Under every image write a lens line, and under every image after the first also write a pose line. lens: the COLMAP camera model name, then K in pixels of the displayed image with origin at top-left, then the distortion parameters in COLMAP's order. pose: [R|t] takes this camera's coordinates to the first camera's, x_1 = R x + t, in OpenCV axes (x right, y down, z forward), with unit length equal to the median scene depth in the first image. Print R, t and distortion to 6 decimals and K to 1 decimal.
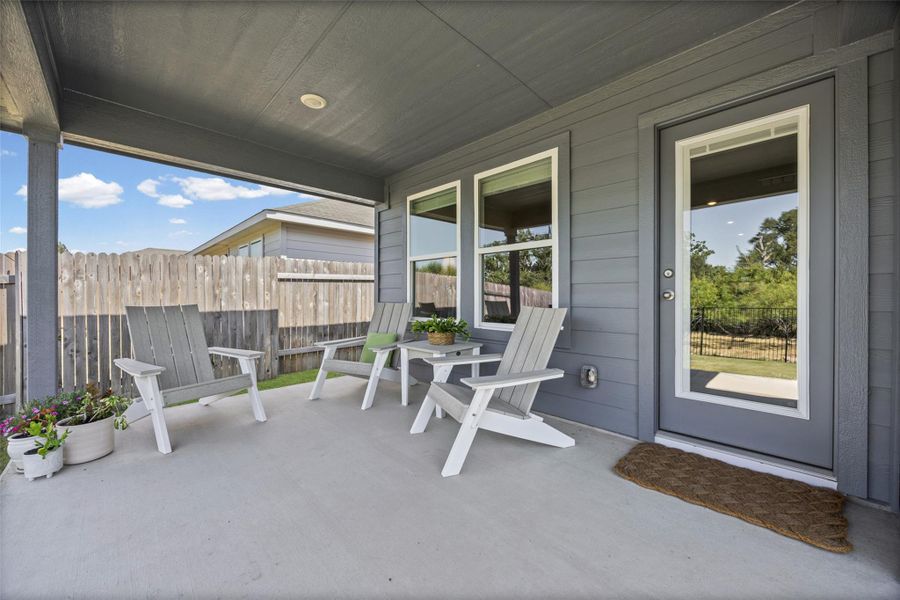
lens RADIAL K [[346.5, 0, 449.2], [0, 346.5, 297.4], [0, 0, 1]] dist [-0.001588, 0.000118]
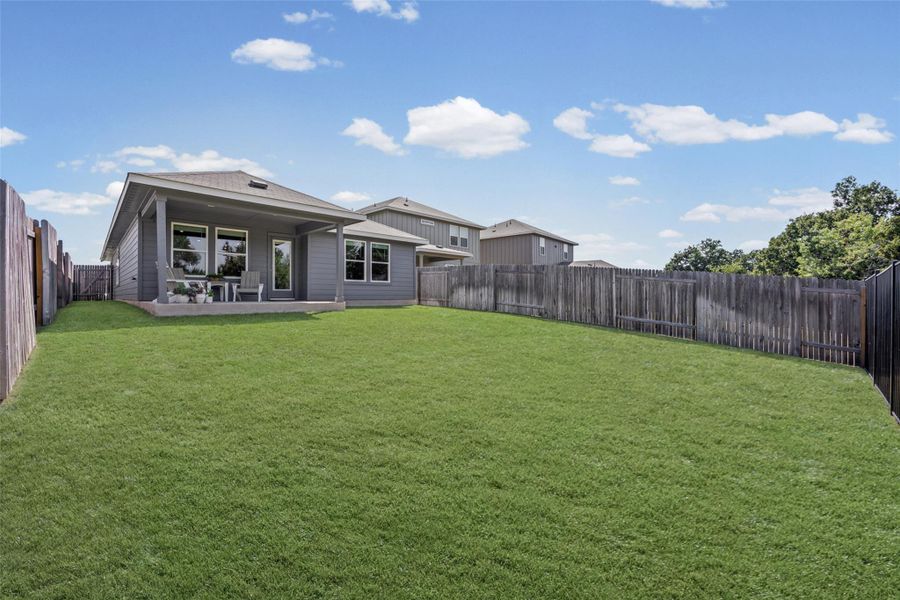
lens RADIAL K [[346.5, 0, 444.1], [0, 346.5, 285.3], [0, 0, 1]] dist [-0.001588, 0.000118]
pose [[0.999977, -0.000115, -0.006852, -1.078277], [0.000103, 0.999998, -0.001740, -0.046797], [0.006852, 0.001740, 0.999975, 0.426373]]
